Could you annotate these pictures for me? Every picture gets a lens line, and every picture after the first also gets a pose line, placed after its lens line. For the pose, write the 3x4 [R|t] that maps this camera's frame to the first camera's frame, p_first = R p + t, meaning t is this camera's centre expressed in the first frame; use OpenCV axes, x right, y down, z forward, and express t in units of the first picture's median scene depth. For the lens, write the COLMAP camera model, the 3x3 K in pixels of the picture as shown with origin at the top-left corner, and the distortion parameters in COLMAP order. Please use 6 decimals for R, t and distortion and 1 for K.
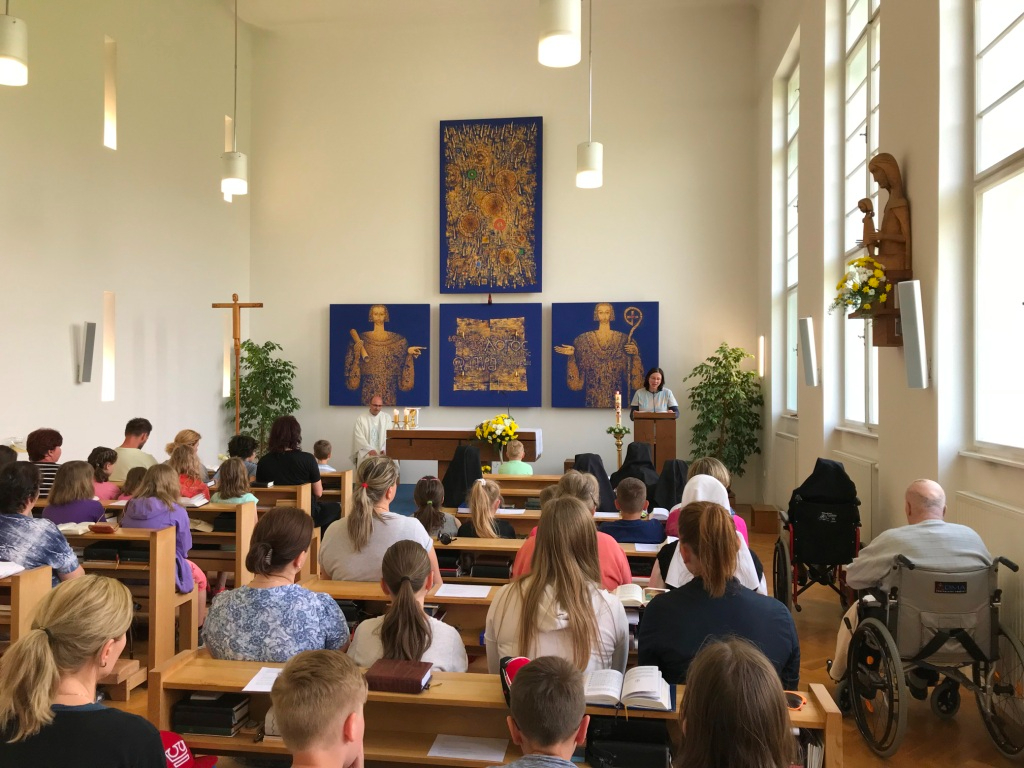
lens RADIAL K [[815.3, 0, 512.0], [0, 815.3, 384.0], [0, 0, 1]] dist [0.155335, -0.388442]
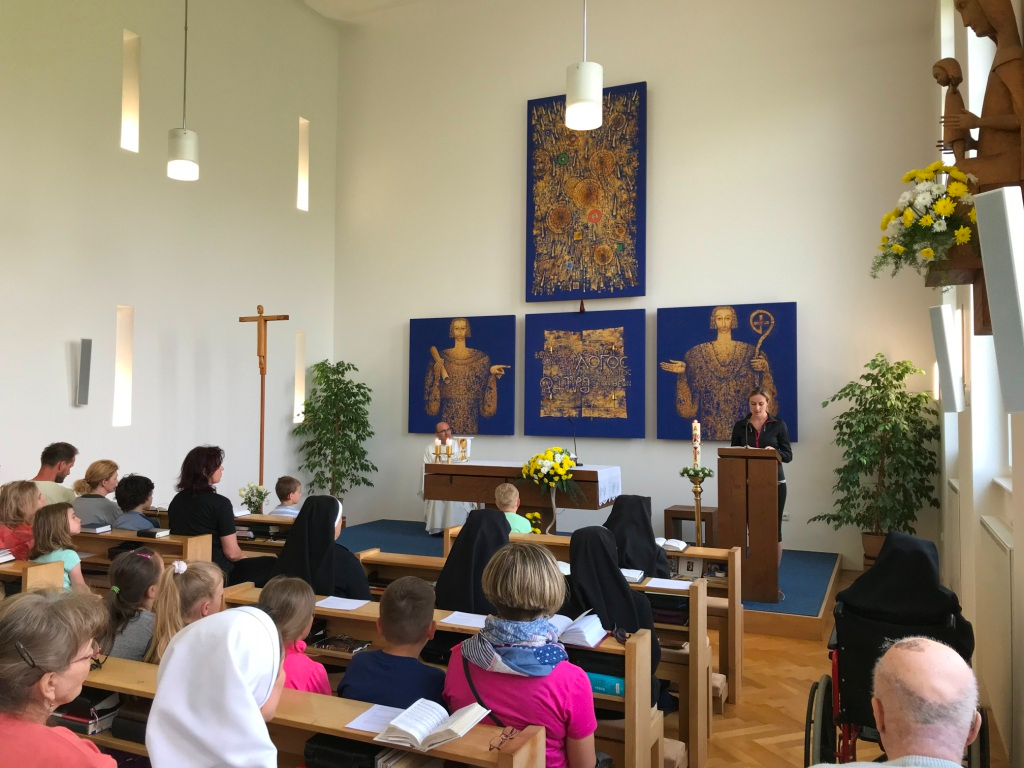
lens RADIAL K [[819.5, 0, 512.0], [0, 819.5, 384.0], [0, 0, 1]] dist [0.110937, -0.212328]
pose [[0.959110, -0.005123, -0.282987, 0.139850], [-0.004393, 0.999446, -0.032984, 0.002189], [0.282999, 0.032878, 0.958557, 0.187245]]
